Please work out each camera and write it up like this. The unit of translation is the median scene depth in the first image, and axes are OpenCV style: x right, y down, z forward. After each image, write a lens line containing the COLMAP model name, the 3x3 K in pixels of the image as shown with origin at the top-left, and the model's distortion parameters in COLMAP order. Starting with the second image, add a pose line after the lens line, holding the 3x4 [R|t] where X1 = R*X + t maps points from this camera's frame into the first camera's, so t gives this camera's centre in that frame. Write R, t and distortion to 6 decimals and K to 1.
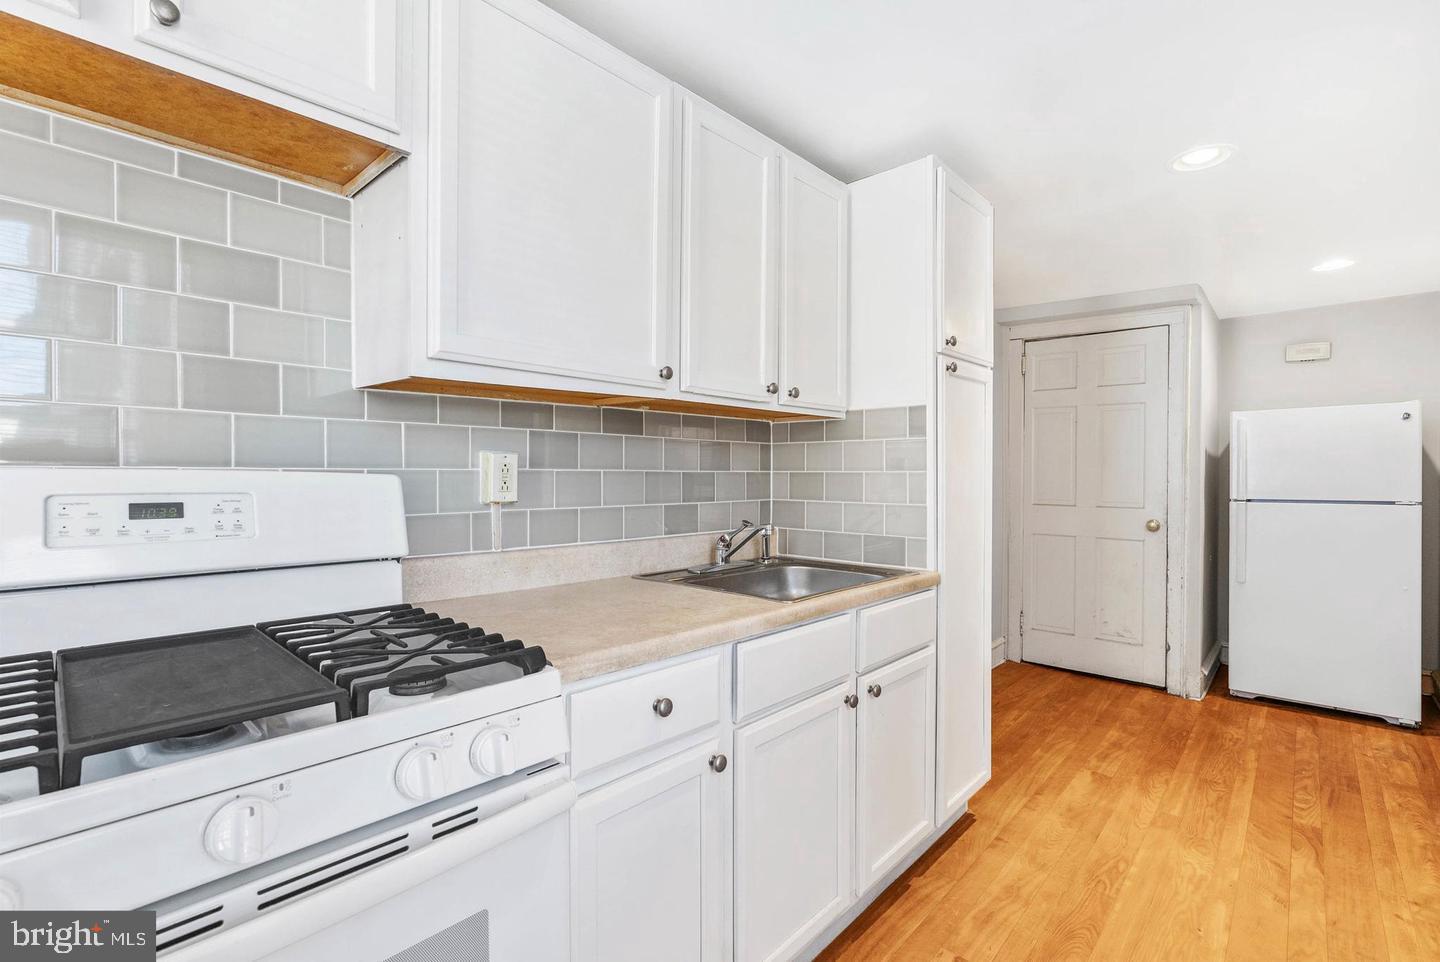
lens RADIAL K [[655.7, 0, 720.0], [0, 655.7, 481.0], [0, 0, 1]] dist [-0.003988, 0.000808]
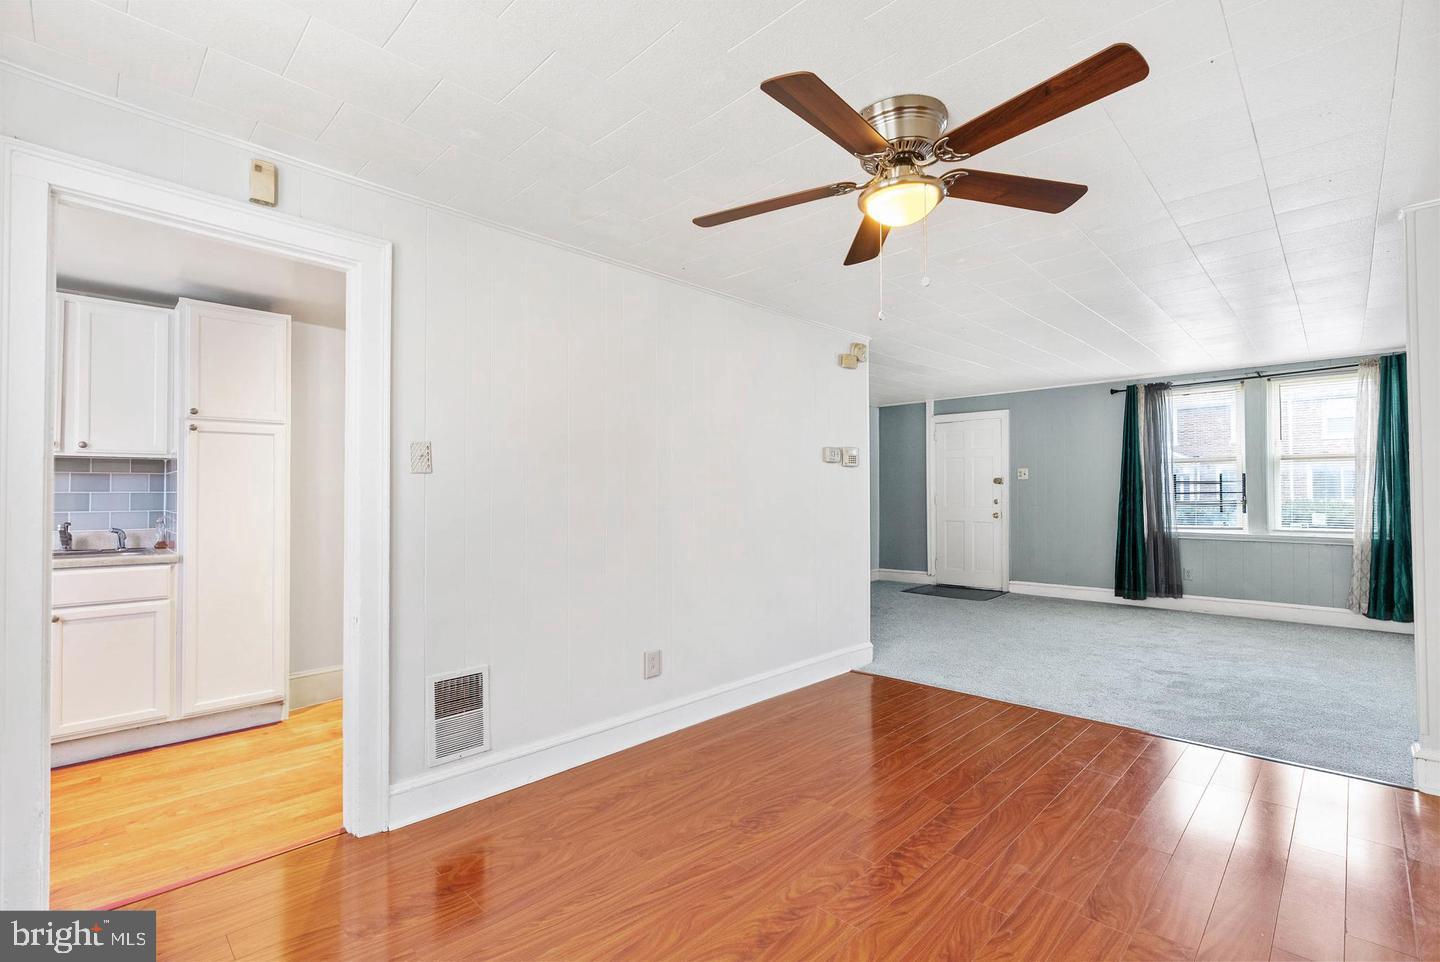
lens RADIAL K [[641.8, 0, 738.4], [0, 641.8, 484.7], [0, 0, 1]] dist [-0.007398, 0.000122]
pose [[0.999545, -0.008334, -0.028986, 1.754324], [0.007135, 0.999125, -0.041209, 0.042235], [0.029304, 0.040984, 0.998730, -0.530540]]
